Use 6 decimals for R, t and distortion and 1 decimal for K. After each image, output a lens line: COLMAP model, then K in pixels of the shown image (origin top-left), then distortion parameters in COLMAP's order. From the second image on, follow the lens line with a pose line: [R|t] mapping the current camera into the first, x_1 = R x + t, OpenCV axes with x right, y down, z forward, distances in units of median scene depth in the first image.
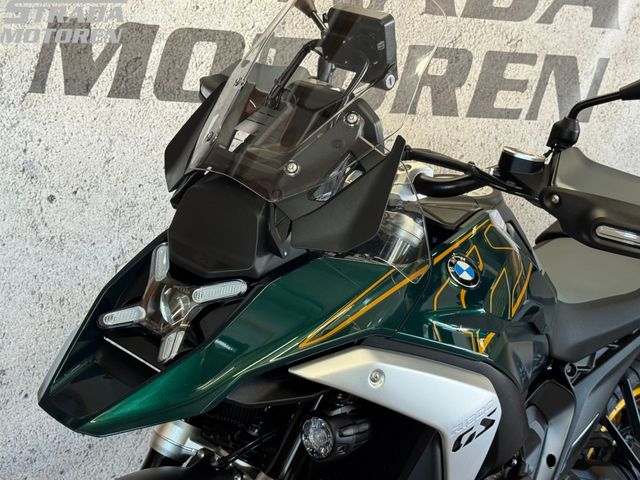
lens RADIAL K [[1006.5, 0, 320.1], [0, 1006.5, 238.5], [0, 0, 1]] dist [0.242225, 0.000000]
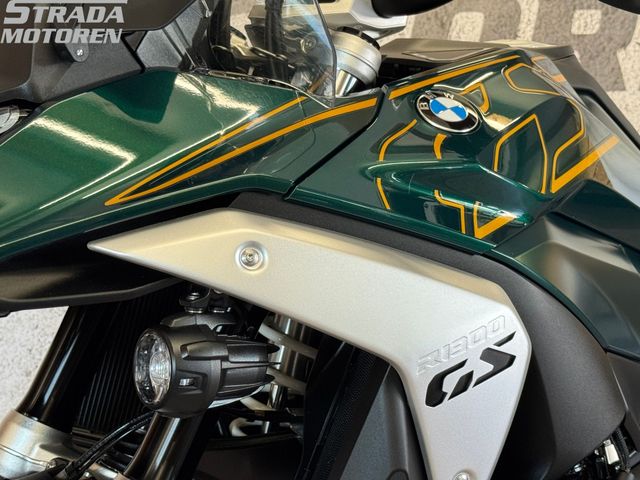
lens RADIAL K [[1262.0, 0, 319.6], [0, 1262.0, 240.4], [0, 0, 1]] dist [0.157231, 0.000000]
pose [[0.973145, -0.091027, -0.211430, 0.119106], [0.055300, 0.984041, -0.169129, 0.123029], [0.223451, 0.152895, 0.962649, 0.162667]]
